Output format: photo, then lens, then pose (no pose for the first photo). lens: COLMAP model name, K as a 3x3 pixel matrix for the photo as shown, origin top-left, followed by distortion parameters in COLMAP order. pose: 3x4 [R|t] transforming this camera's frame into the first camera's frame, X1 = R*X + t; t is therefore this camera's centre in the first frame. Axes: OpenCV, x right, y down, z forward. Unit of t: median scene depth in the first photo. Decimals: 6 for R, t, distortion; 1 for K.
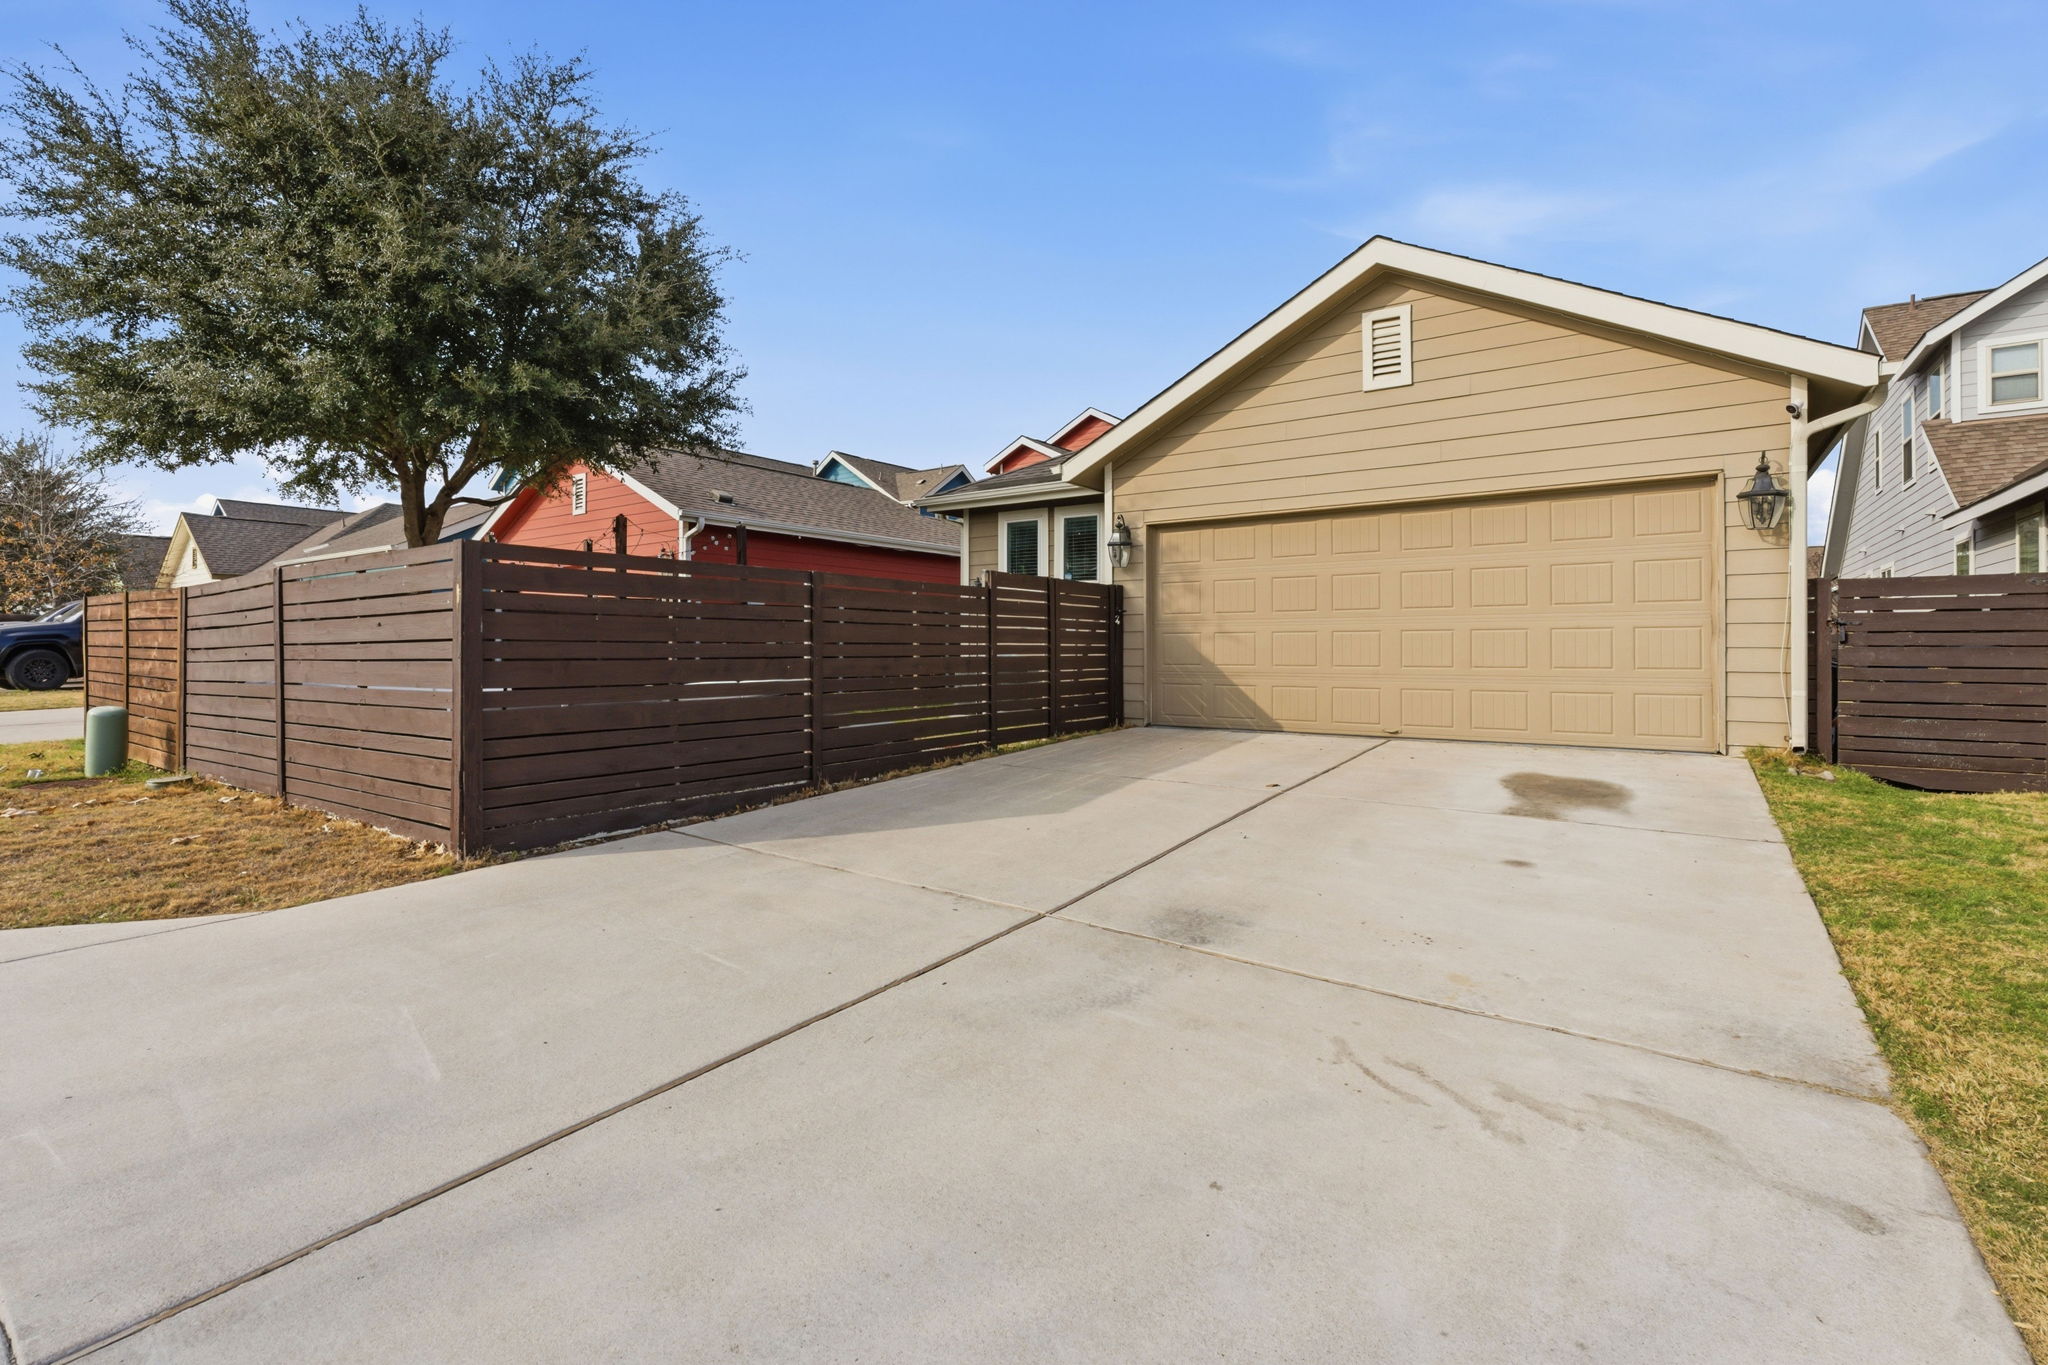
lens RADIAL K [[934.6, 0, 1025.5], [0, 934.6, 655.1], [0, 0, 1]] dist [-0.009746, 0.001196]
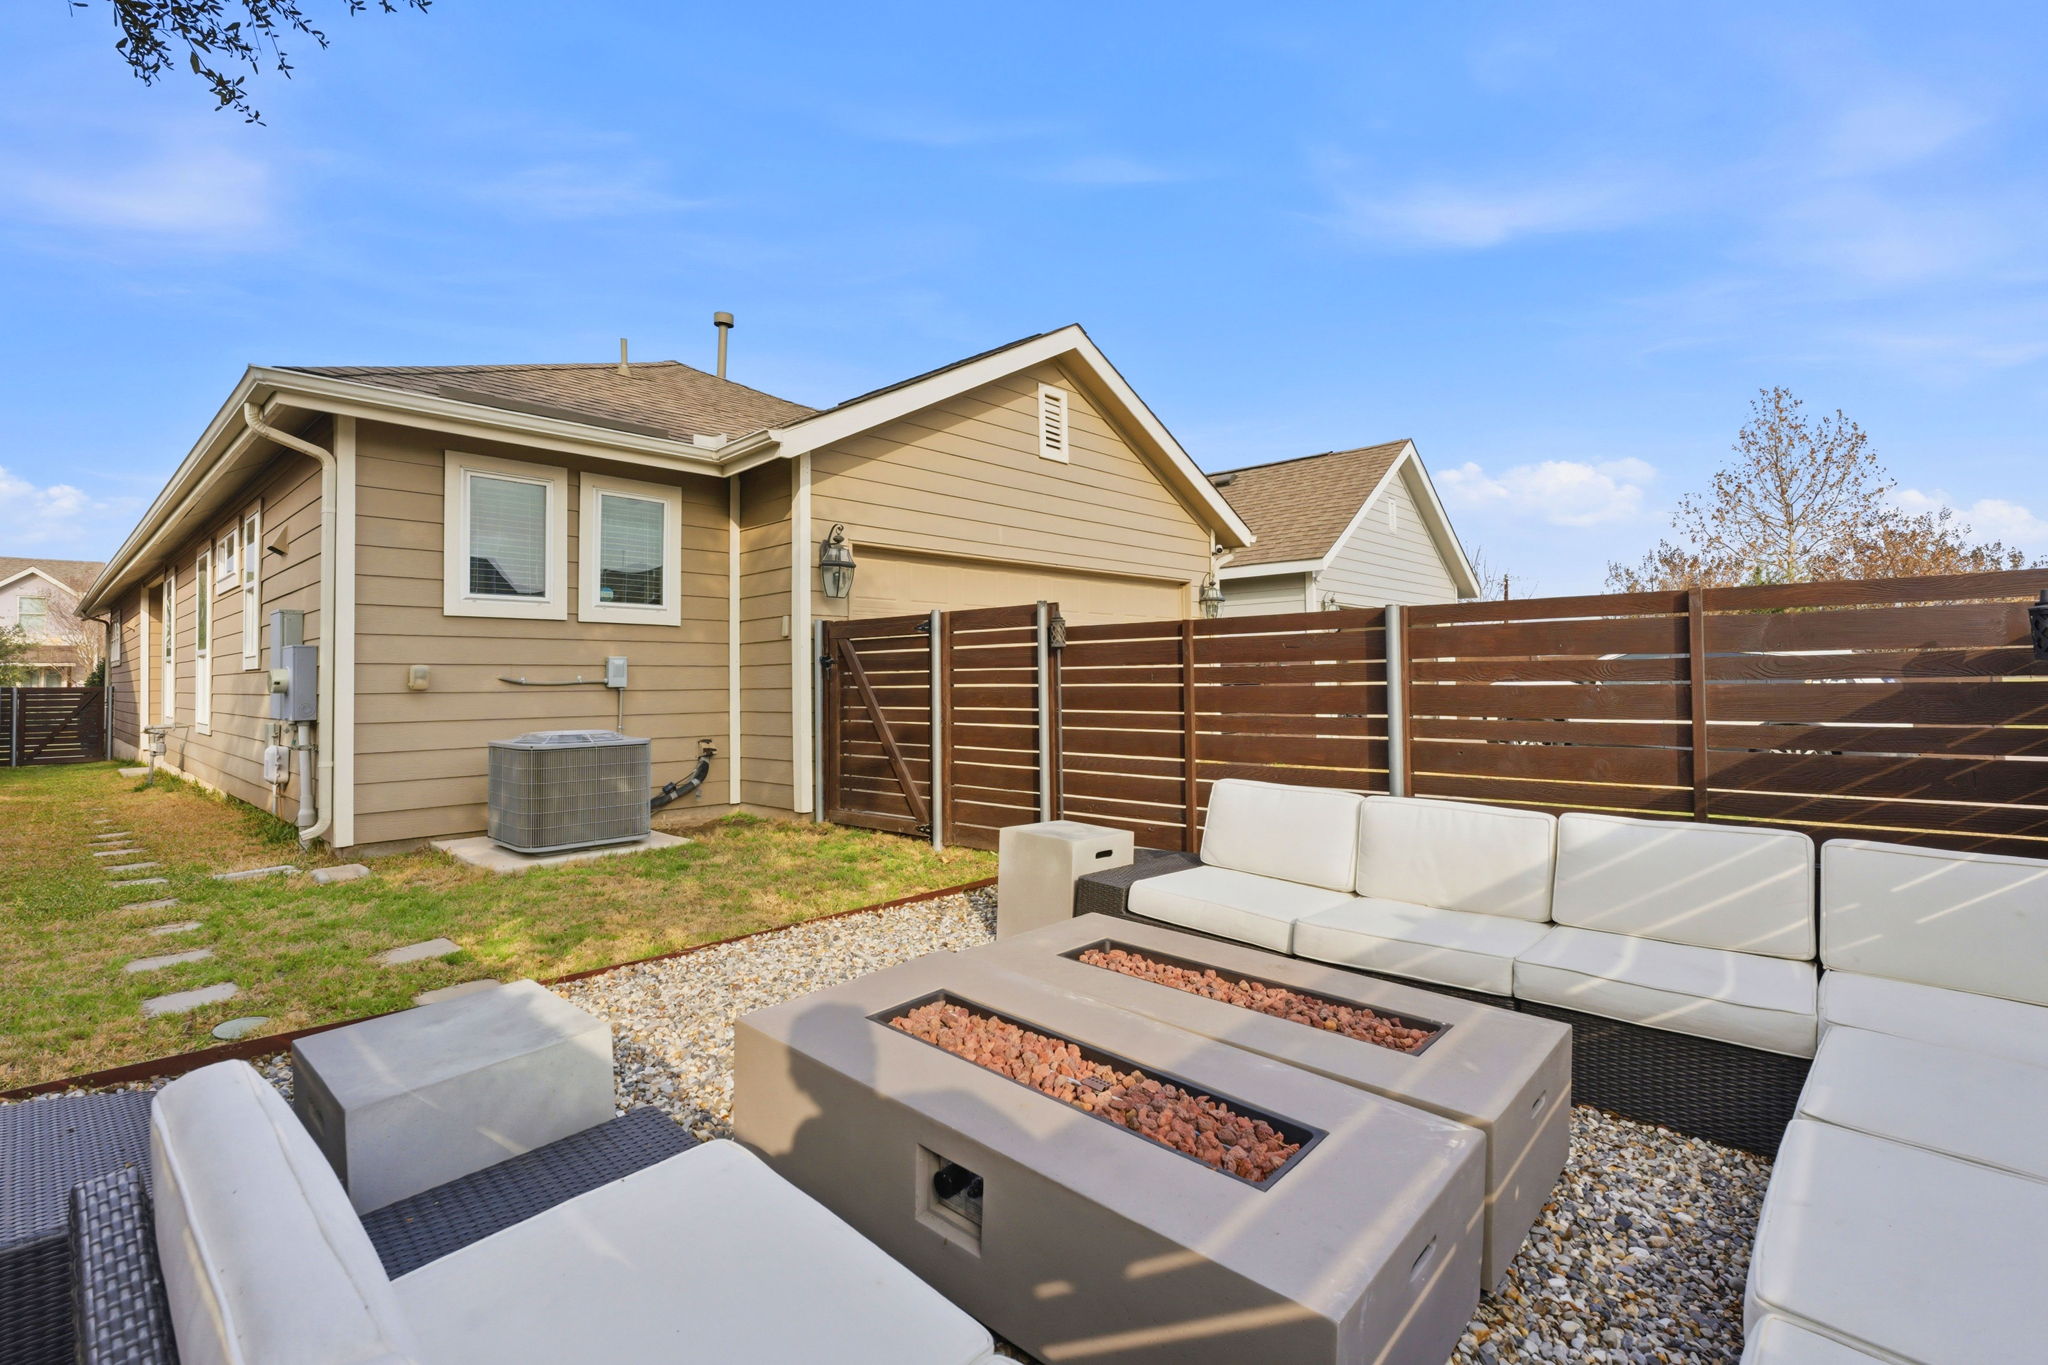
lens RADIAL K [[907.3, 0, 1019.6], [0, 907.3, 664.2], [0, 0, 1]] dist [-0.007344, 0.000622]
pose [[0.126597, 0.001084, 0.991954, -0.669800], [0.016475, 0.999859, -0.003195, -0.042510], [-0.991817, 0.016746, 0.126562, 0.897011]]
